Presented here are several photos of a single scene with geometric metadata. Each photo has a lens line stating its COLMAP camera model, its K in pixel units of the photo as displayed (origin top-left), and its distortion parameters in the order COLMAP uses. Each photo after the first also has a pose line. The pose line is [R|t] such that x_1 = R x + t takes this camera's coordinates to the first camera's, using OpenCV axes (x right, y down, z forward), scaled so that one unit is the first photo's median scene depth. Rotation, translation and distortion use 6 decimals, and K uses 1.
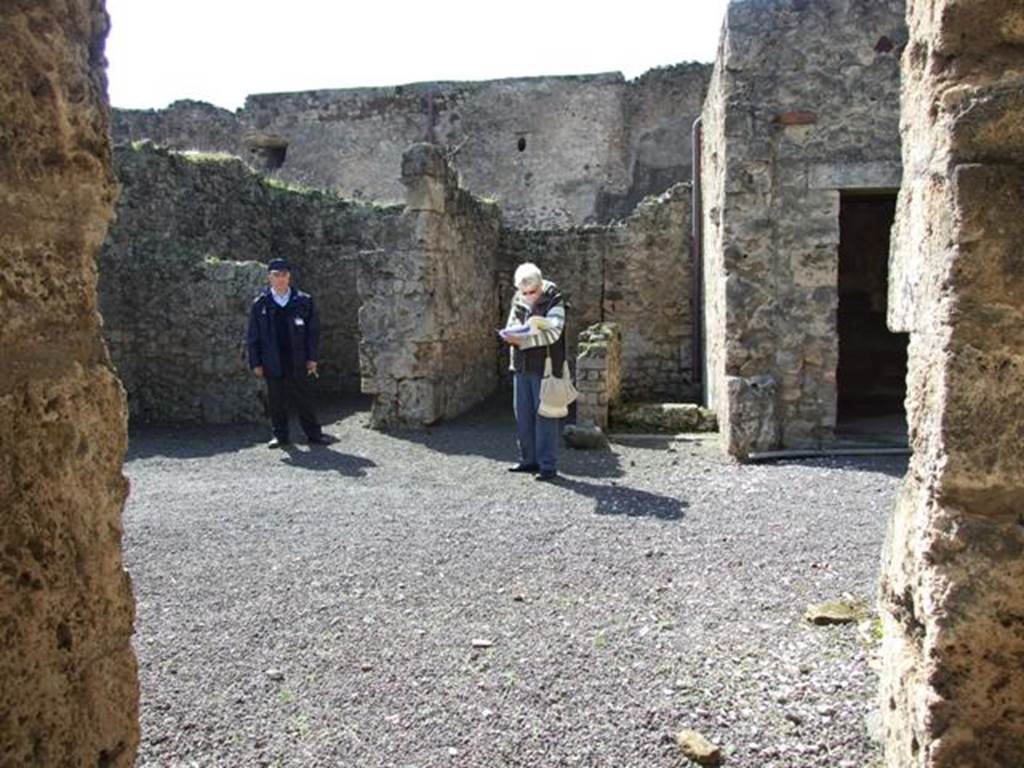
lens RADIAL K [[879.6, 0, 515.7], [0, 879.6, 371.6], [0, 0, 1]] dist [-0.031771, 0.012412]
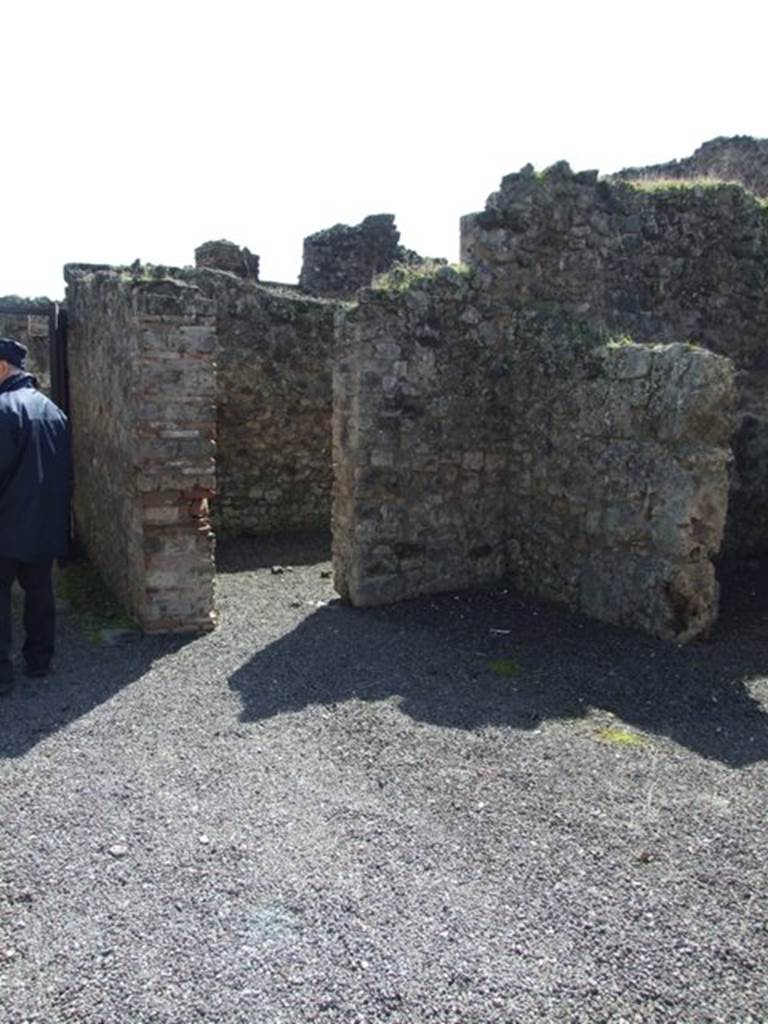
lens RADIAL K [[754.1, 0, 386.4], [0, 754.1, 482.2], [0, 0, 1]] dist [-0.025643, 0.000871]
pose [[0.634902, 0.110423, -0.764661, -0.041674], [-0.087759, 0.993635, 0.070622, -0.045408], [0.767592, 0.022268, 0.640552, 0.447103]]
